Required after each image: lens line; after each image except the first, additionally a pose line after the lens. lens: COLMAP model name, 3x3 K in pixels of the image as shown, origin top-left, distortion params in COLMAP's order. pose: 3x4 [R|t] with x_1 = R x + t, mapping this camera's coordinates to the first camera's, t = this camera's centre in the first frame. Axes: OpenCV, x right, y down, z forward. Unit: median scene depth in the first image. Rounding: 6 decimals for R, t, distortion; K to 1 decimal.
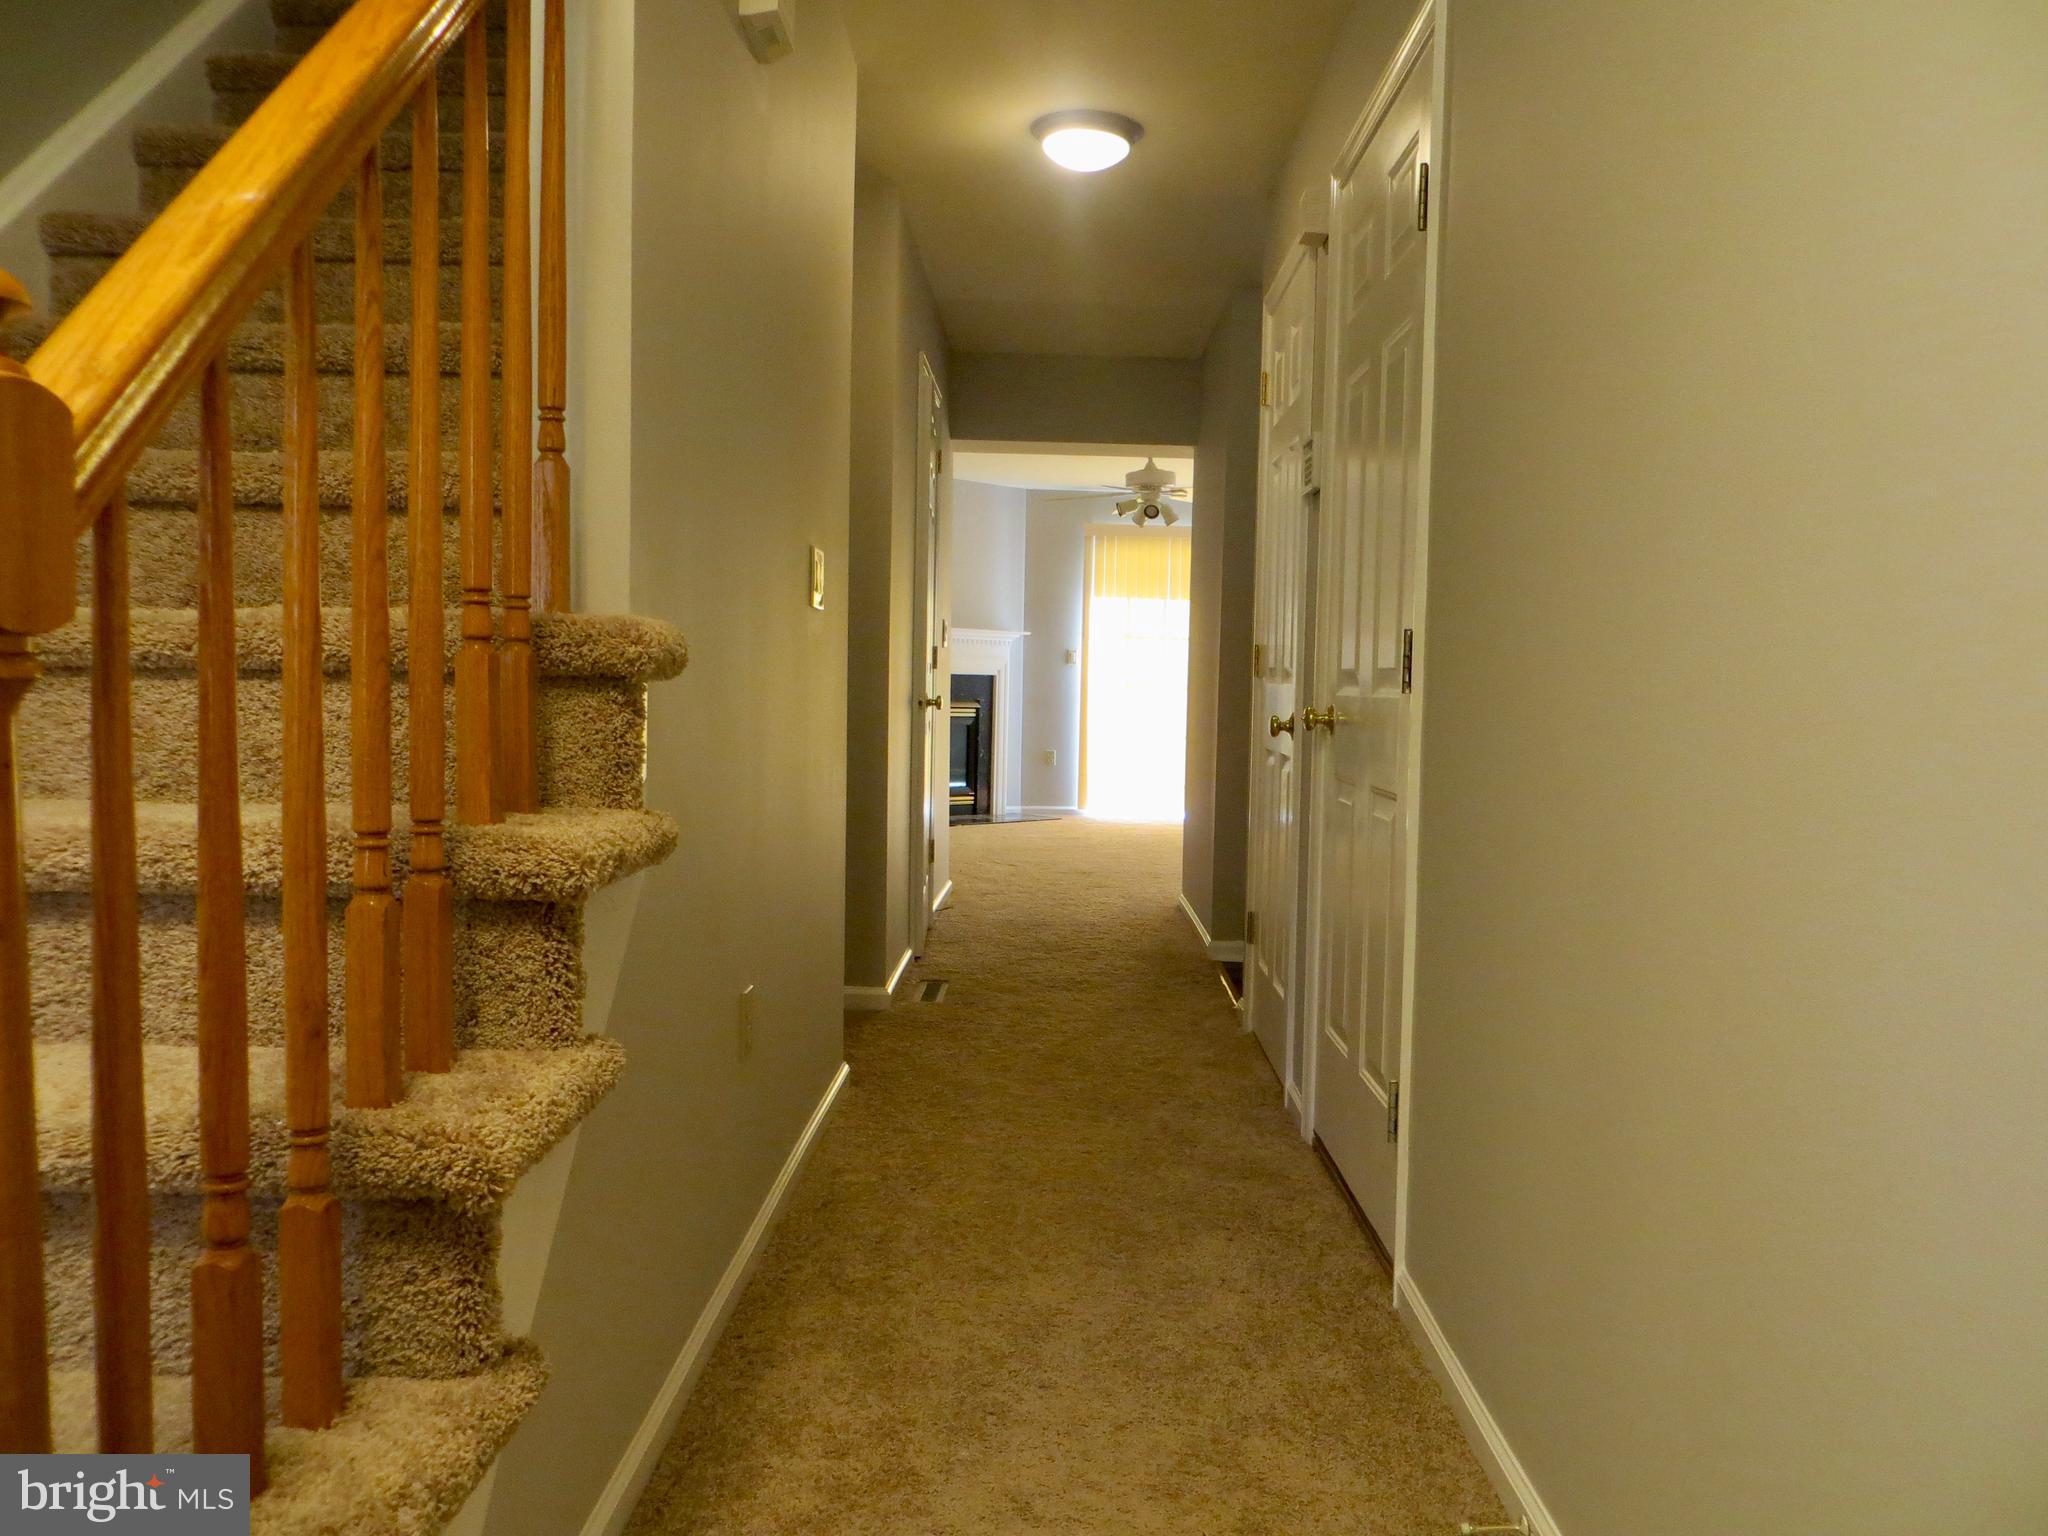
lens RADIAL K [[1541.9, 0, 1024.0], [0, 1541.9, 768.0], [0, 0, 1]] dist [-0.002005, -0.000230]
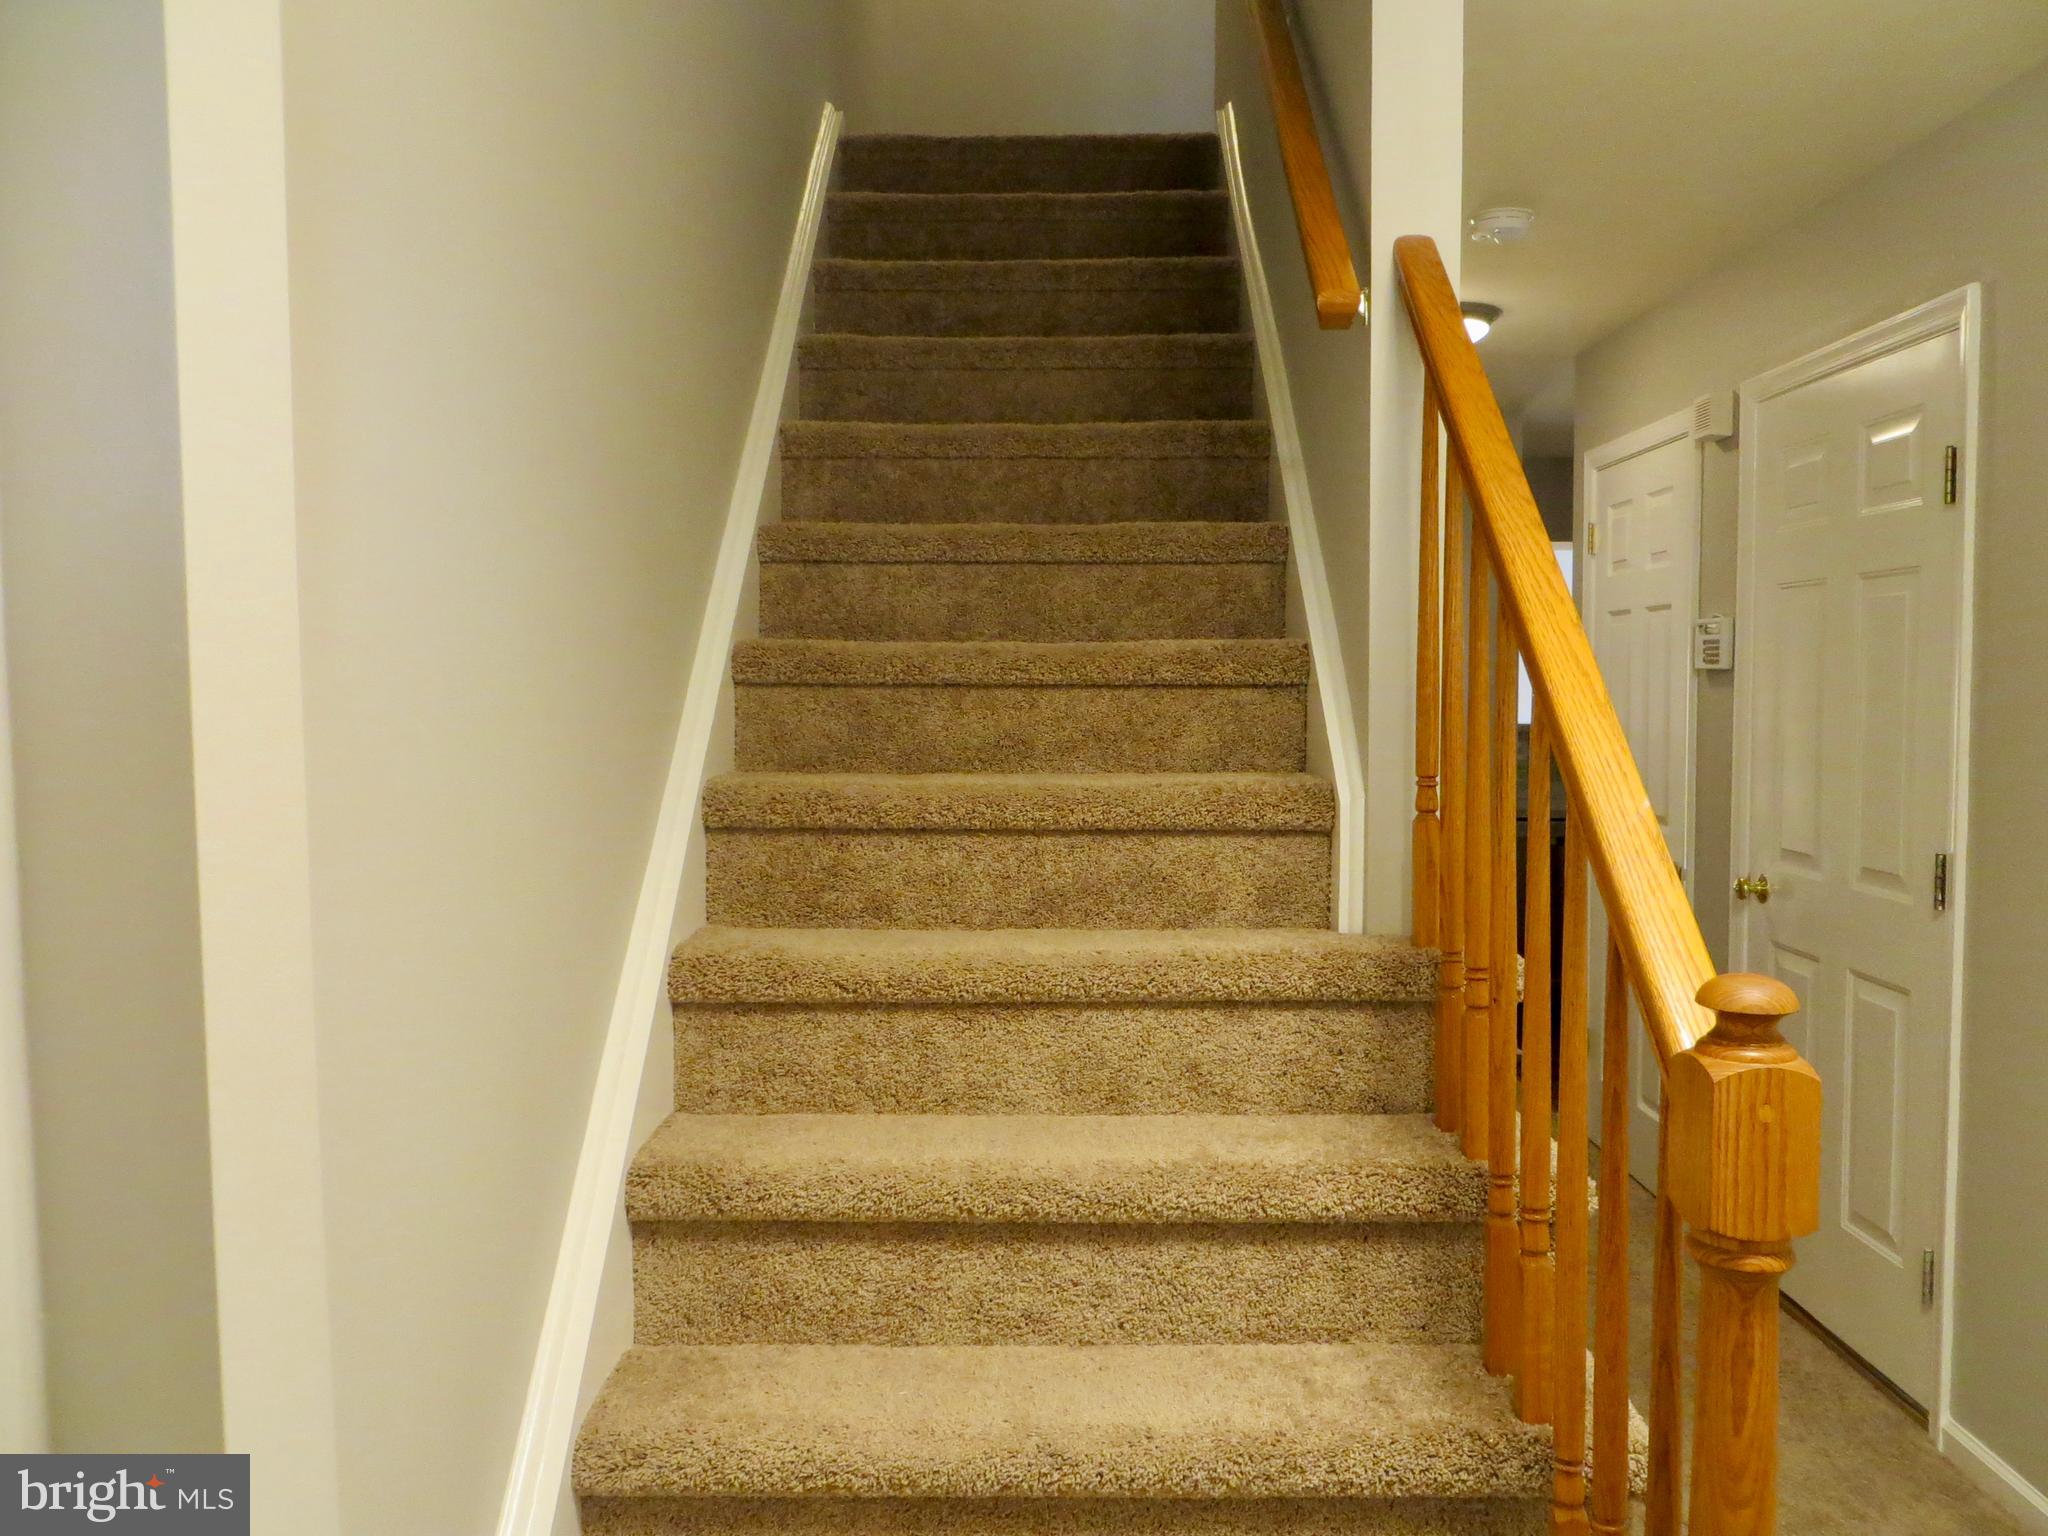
lens RADIAL K [[1584.9, 0, 1037.4], [0, 1584.9, 768.6], [0, 0, 1]] dist [0.001312, -0.012108]
pose [[0.999636, -0.024985, 0.010198, -0.550646], [0.025022, 0.999681, -0.003469, -0.214105], [-0.010108, 0.003723, 0.999942, -0.204493]]
